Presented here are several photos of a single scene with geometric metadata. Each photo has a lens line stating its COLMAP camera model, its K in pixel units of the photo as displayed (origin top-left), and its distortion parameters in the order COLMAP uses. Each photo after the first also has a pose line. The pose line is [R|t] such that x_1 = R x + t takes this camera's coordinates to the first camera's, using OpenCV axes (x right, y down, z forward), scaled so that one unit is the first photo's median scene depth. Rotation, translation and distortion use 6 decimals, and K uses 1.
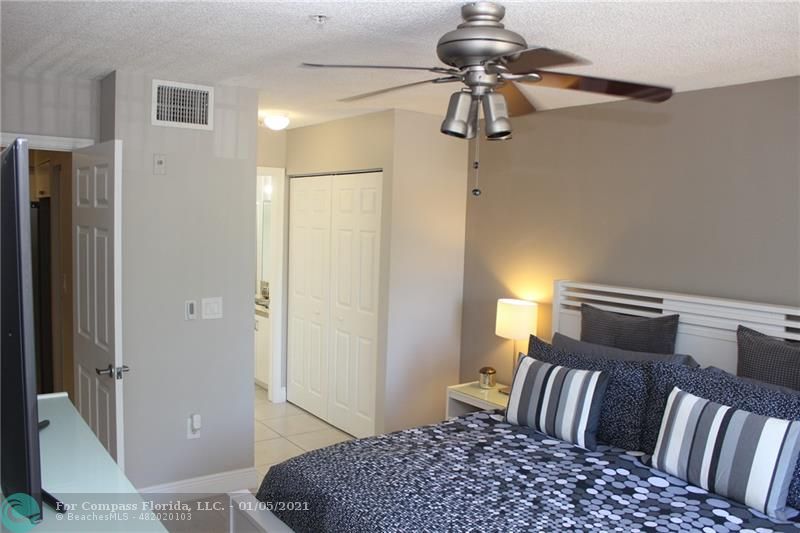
lens RADIAL K [[670.8, 0, 400.0], [0, 670.8, 266.5], [0, 0, 1]] dist [-0.139428, 0.121578]
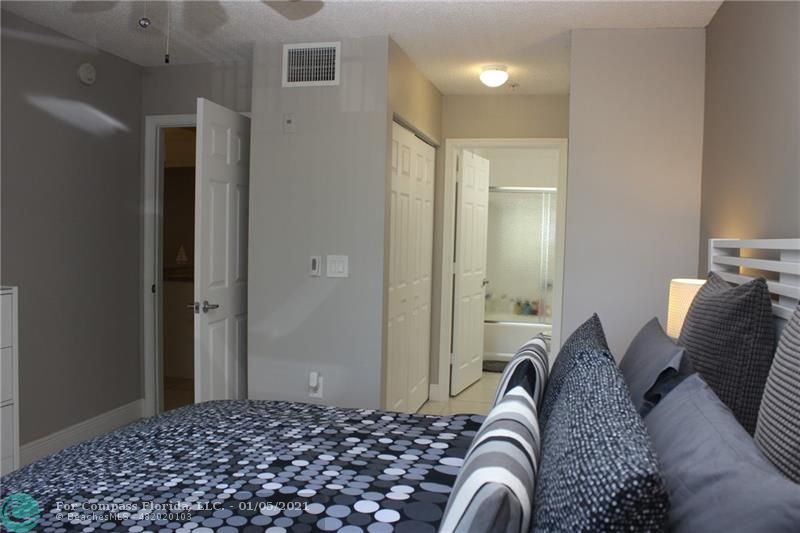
lens RADIAL K [[670.8, 0, 400.0], [0, 670.8, 266.5], [0, 0, 1]] dist [-0.139428, 0.121578]
pose [[0.641776, 0.021590, -0.766588, 0.761511], [-0.061196, 0.997858, -0.023129, 0.115657], [0.764447, 0.061756, 0.641722, 0.633418]]
